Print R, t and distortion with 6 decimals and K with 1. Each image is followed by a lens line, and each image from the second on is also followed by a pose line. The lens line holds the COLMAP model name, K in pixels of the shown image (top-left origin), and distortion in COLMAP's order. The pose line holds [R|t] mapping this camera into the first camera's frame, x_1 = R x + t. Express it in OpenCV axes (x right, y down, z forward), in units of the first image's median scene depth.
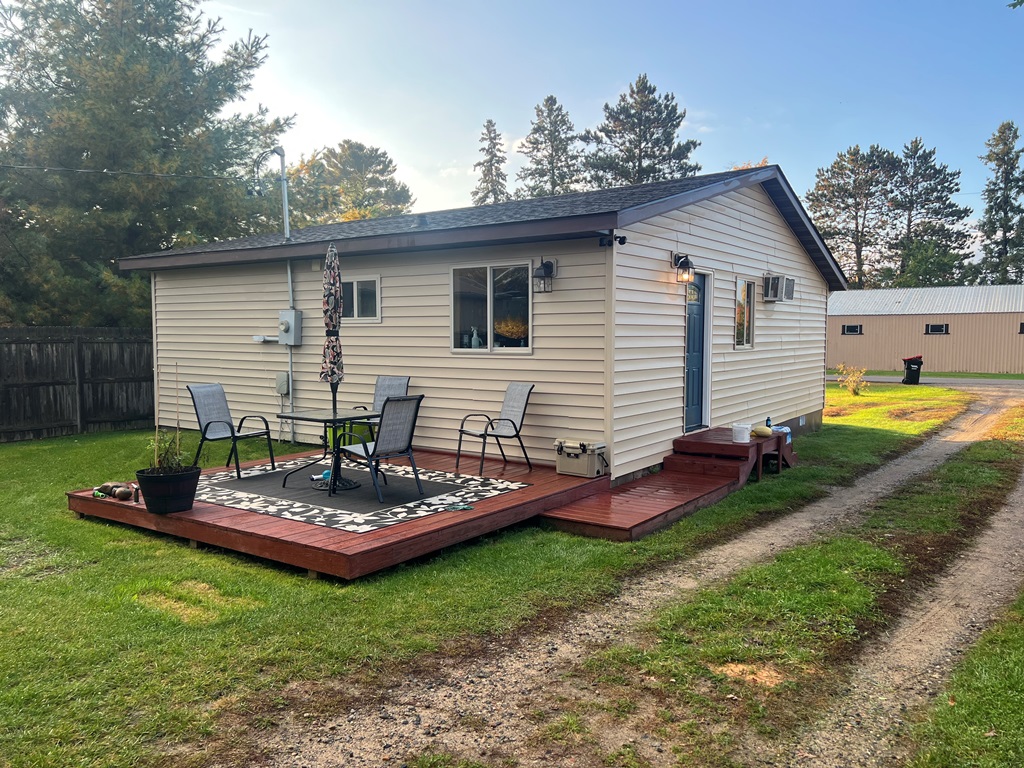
lens RADIAL K [[768.5, 0, 516.5], [0, 768.5, 389.2], [0, 0, 1]] dist [0.056300, -0.065529]
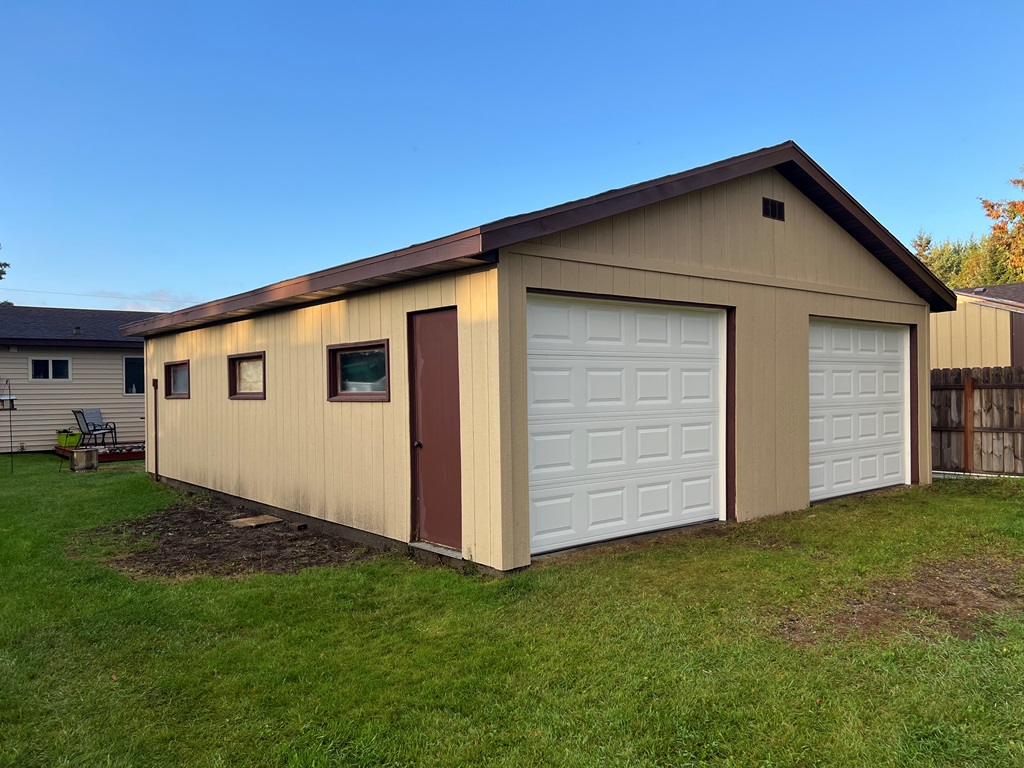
lens RADIAL K [[768.5, 0, 516.5], [0, 768.5, 389.2], [0, 0, 1]] dist [0.056300, -0.065529]
pose [[0.249447, -0.003042, 0.968384, -1.773614], [0.085074, 0.996198, -0.018785, 0.063731], [-0.964644, 0.087070, 0.248757, -0.554631]]
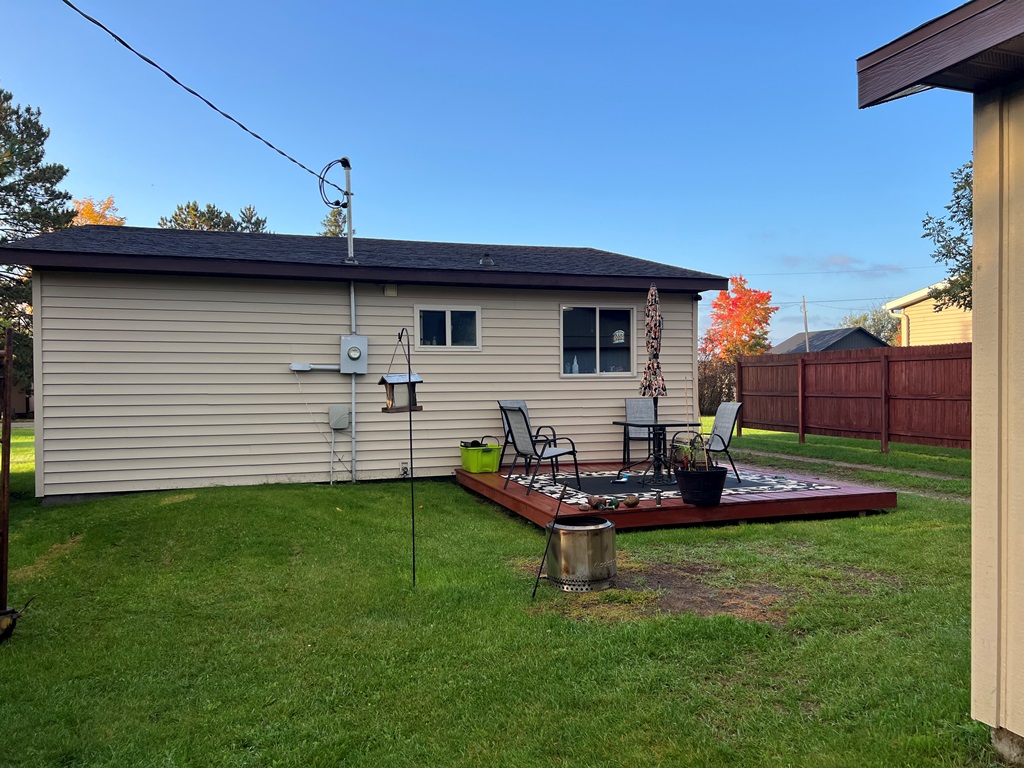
lens RADIAL K [[768.5, 0, 516.5], [0, 768.5, 389.2], [0, 0, 1]] dist [0.056300, -0.065529]
pose [[0.592445, -0.013587, 0.805496, -0.993245], [0.066408, 0.997279, -0.032022, 0.003240], [-0.802869, 0.072463, 0.591735, 0.337116]]
